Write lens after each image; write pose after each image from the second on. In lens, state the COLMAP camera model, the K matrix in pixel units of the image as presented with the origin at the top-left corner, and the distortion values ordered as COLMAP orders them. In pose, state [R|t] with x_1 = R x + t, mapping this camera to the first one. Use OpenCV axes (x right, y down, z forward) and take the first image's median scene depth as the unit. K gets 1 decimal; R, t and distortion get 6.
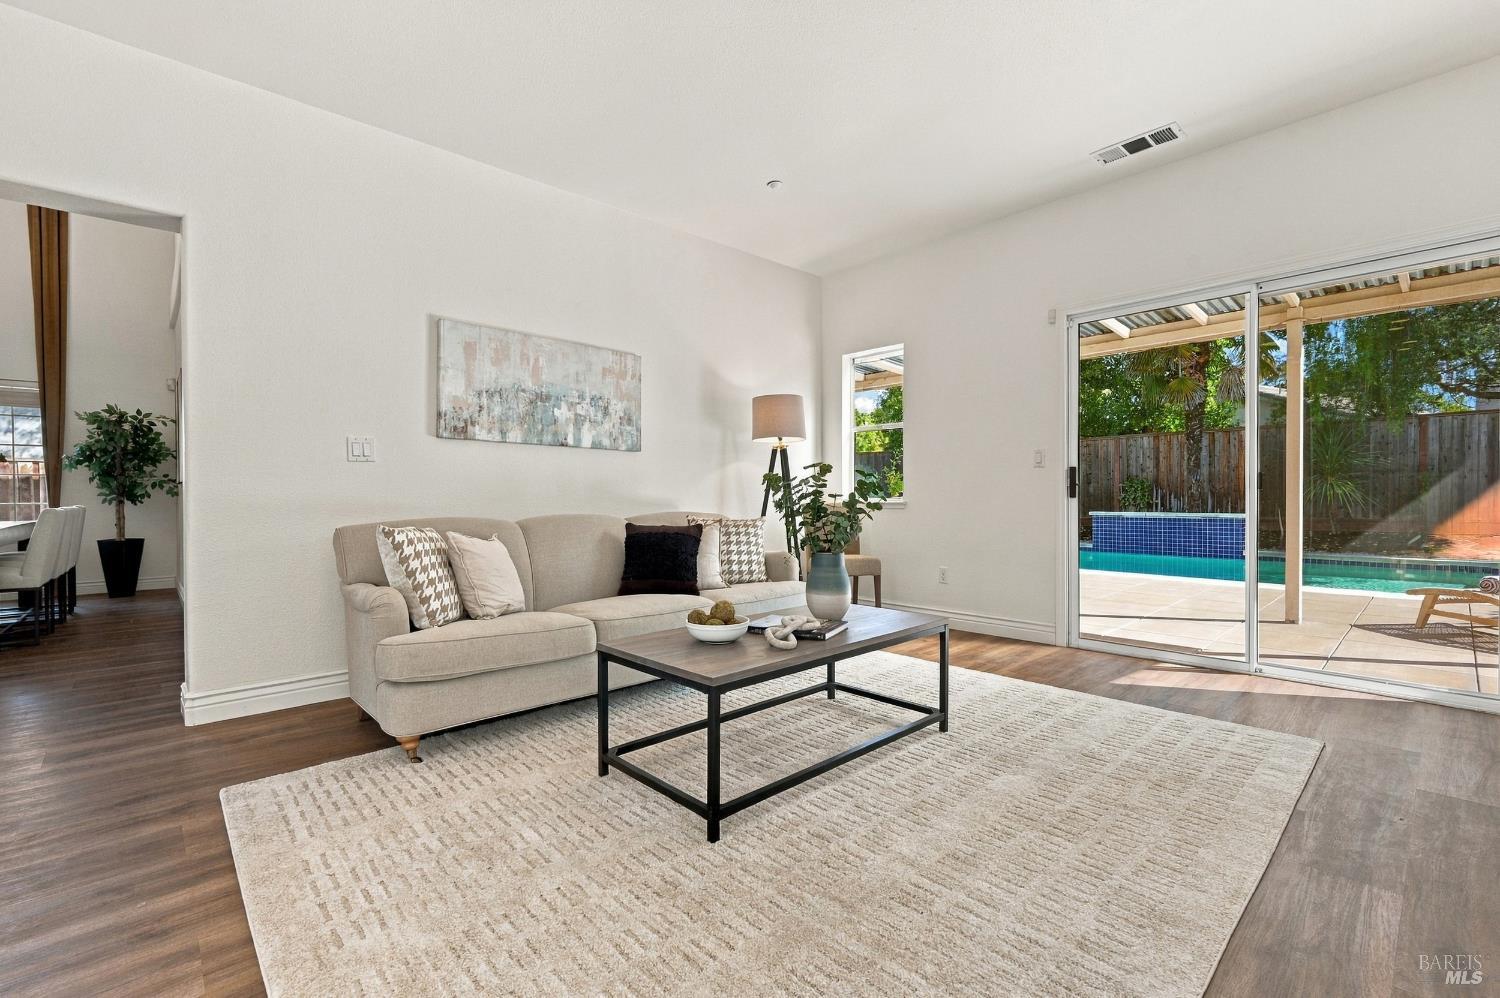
lens RADIAL K [[684.9, 0, 748.1], [0, 684.9, 498.7], [0, 0, 1]] dist [0.001339, 0.000388]
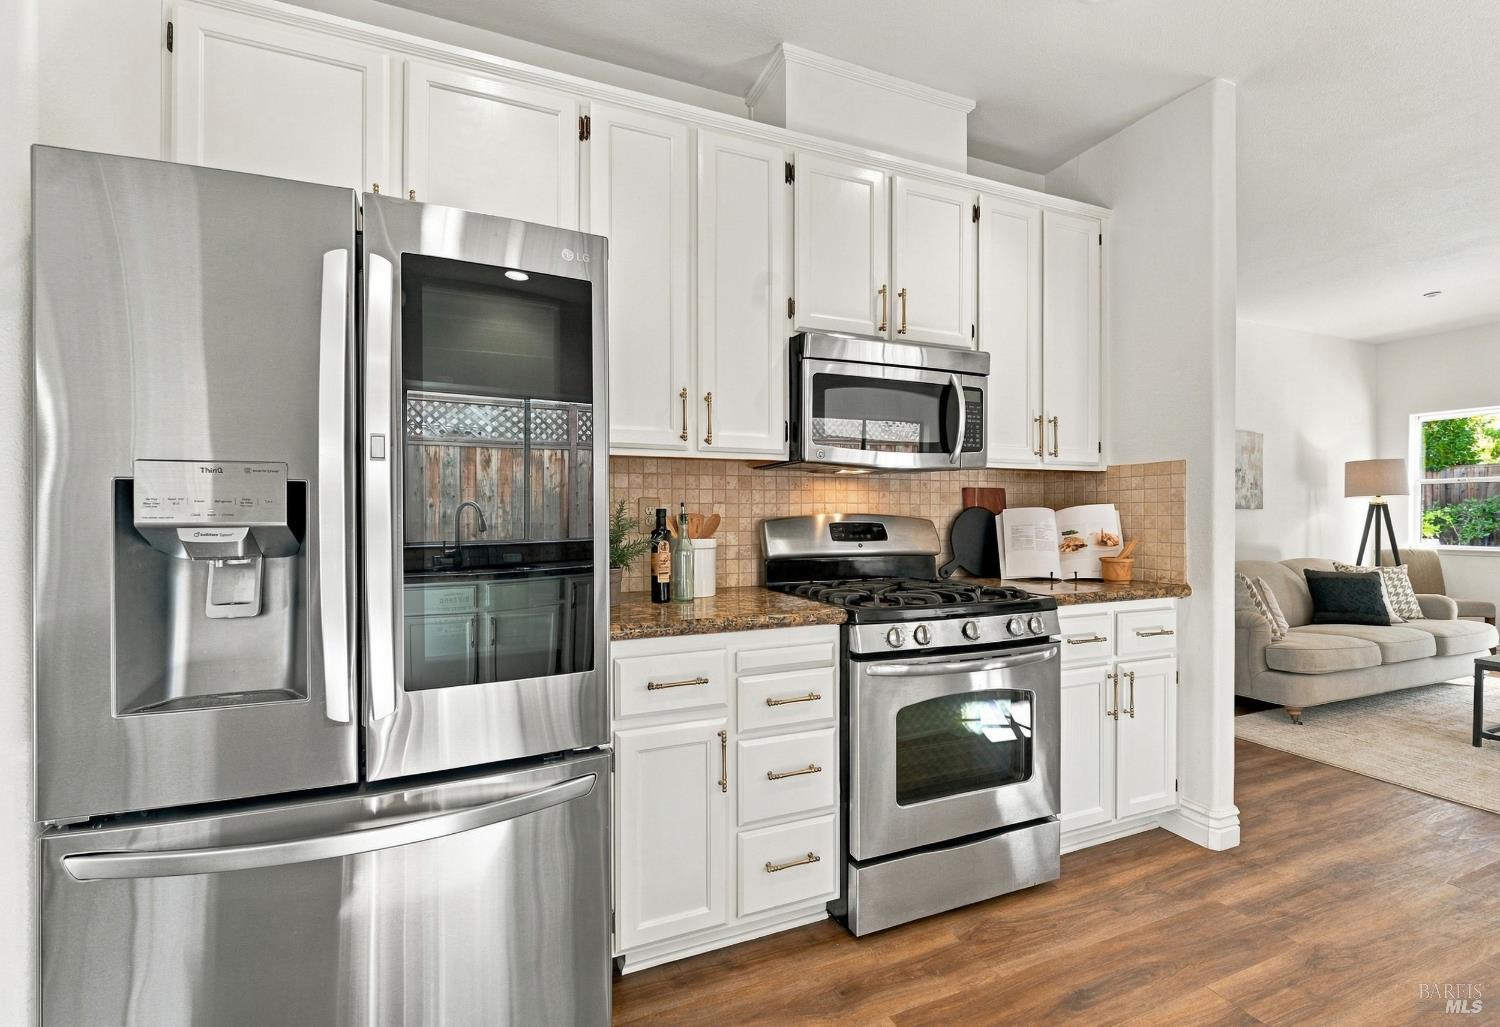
lens RADIAL K [[653.3, 0, 741.4], [0, 653.3, 515.5], [0, 0, 1]] dist [0.001723, -0.000469]
pose [[0.934072, 0.008060, -0.356993, -0.632711], [-0.008439, 0.999964, 0.000497, -0.049765], [0.356984, 0.002549, 0.934107, -0.486607]]
